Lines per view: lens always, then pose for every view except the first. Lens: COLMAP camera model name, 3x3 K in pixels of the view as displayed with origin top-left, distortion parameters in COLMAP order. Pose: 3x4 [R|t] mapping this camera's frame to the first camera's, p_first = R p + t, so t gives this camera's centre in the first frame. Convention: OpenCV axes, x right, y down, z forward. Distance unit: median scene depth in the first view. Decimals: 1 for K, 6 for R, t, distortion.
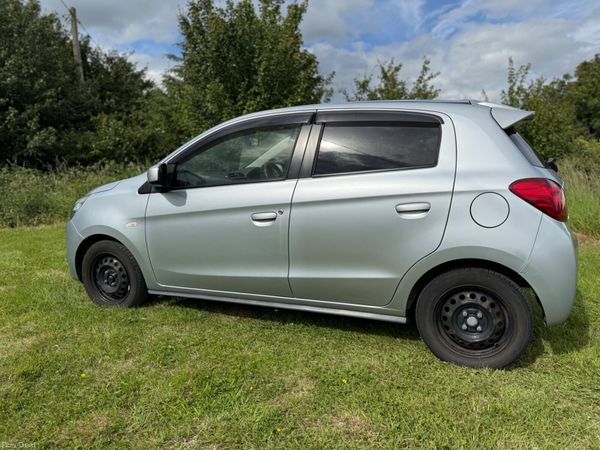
lens RADIAL K [[436.0, 0, 300.5], [0, 436.0, 202.6], [0, 0, 1]] dist [0.084901, -0.131441]
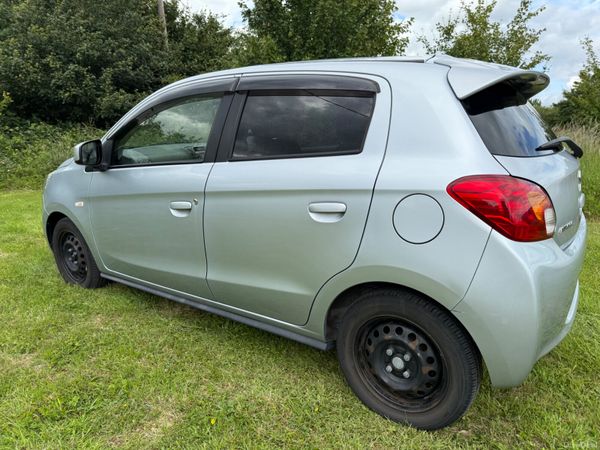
lens RADIAL K [[436.0, 0, 300.5], [0, 436.0, 202.6], [0, 0, 1]] dist [0.084901, -0.131441]
pose [[0.970655, 0.037694, -0.237502, 0.353457], [-0.013754, 0.994724, 0.101662, -0.066277], [0.240081, -0.095412, 0.966053, 0.239321]]
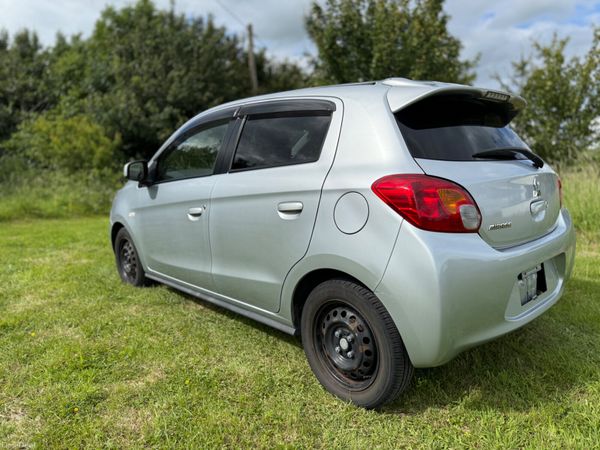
lens RADIAL K [[436.0, 0, 300.5], [0, 436.0, 202.6], [0, 0, 1]] dist [0.084901, -0.131441]
pose [[0.901523, 0.029305, -0.431738, 0.597910], [-0.025915, 0.999570, 0.013735, -0.009418], [0.431955, -0.001194, 0.901894, 0.185928]]
